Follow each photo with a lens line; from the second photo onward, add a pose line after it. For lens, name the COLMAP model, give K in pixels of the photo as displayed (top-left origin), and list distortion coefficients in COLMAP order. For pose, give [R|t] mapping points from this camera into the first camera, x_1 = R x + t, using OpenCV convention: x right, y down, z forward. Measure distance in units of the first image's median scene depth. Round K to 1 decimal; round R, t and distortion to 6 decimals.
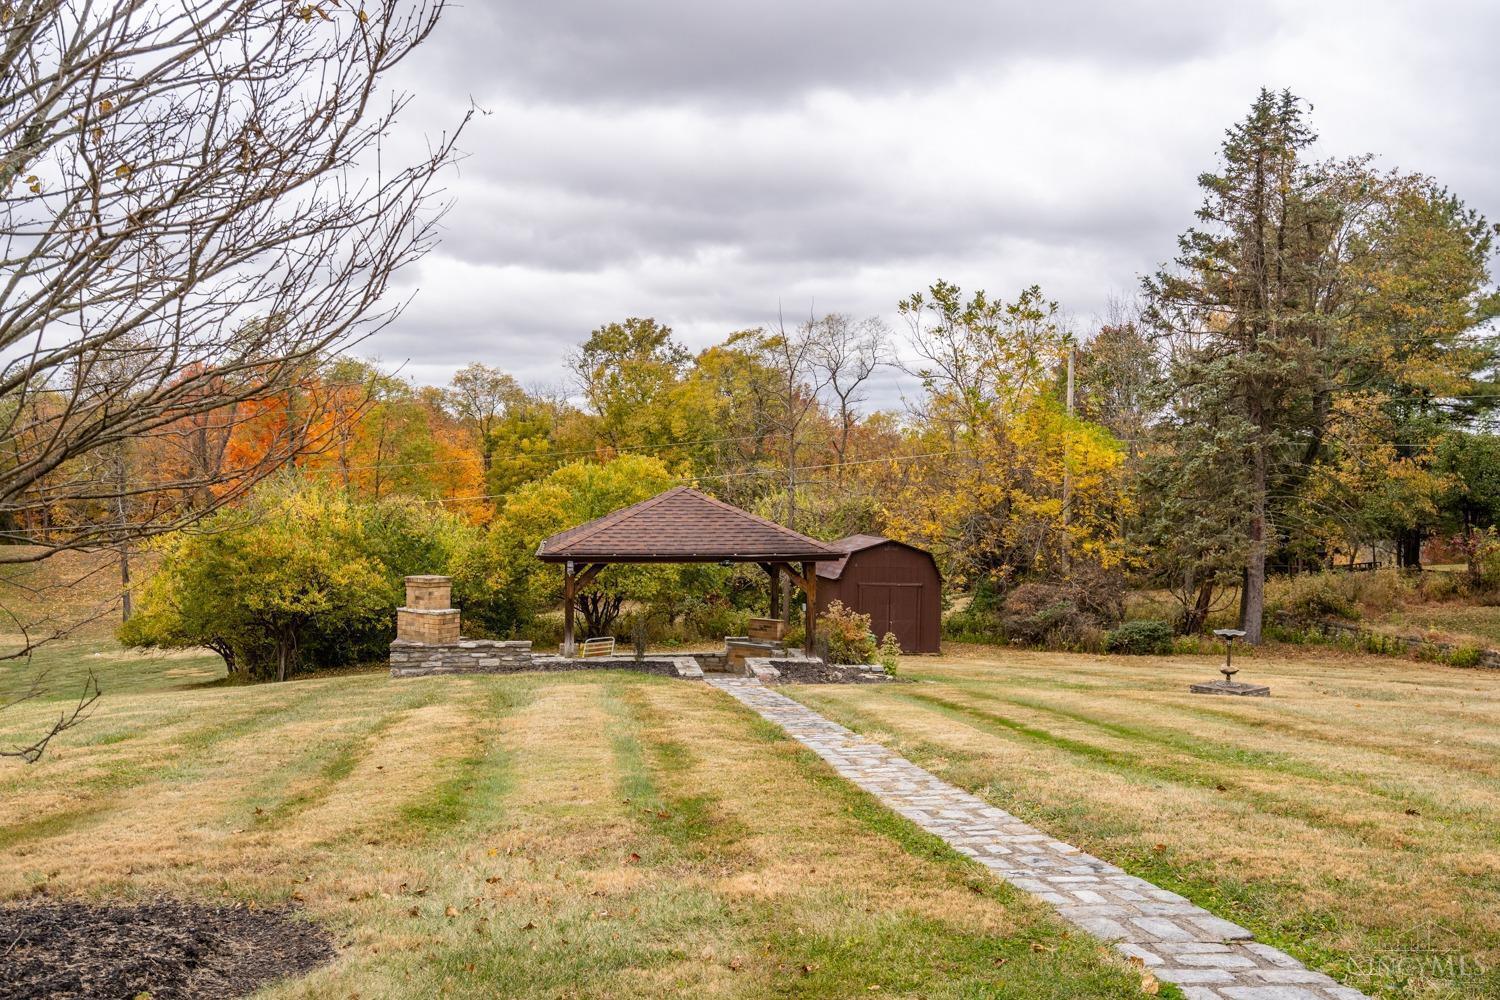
lens RADIAL K [[1270.9, 0, 750.3], [0, 1270.9, 498.6], [0, 0, 1]] dist [0.065473, 0.008525]
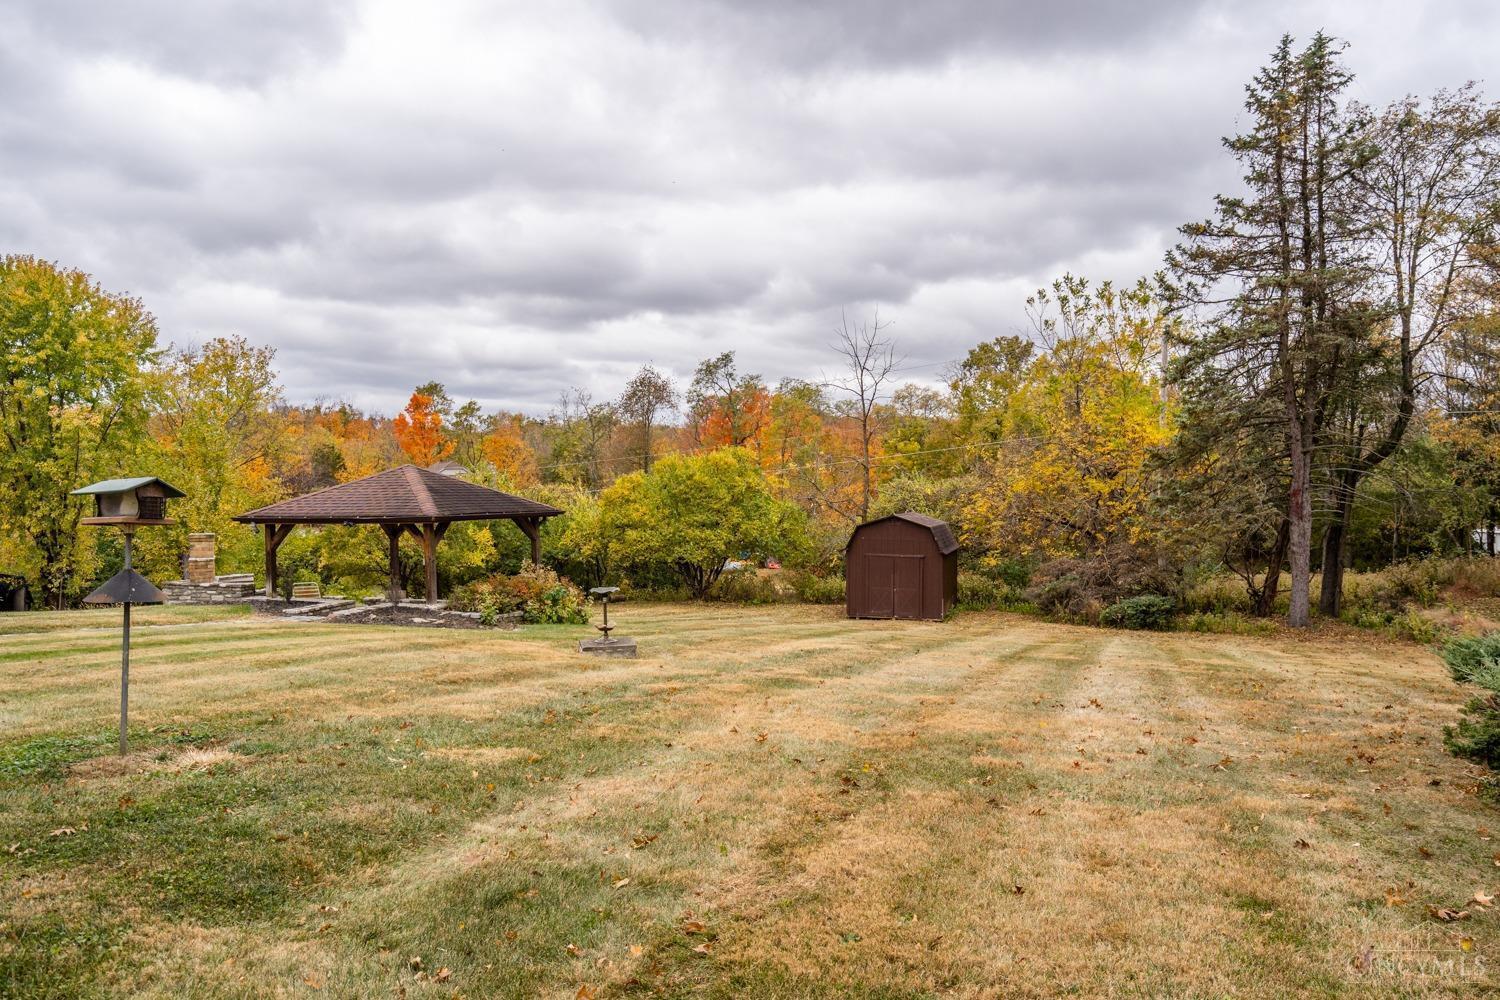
lens RADIAL K [[1016.6, 0, 749.8], [0, 1016.6, 503.5], [0, 0, 1]] dist [0.006123, -0.006625]
pose [[0.891220, -0.007528, -0.453510, 0.379233], [0.011345, 0.999919, 0.005698, 0.015260], [0.453430, -0.010223, 0.891233, 0.155187]]
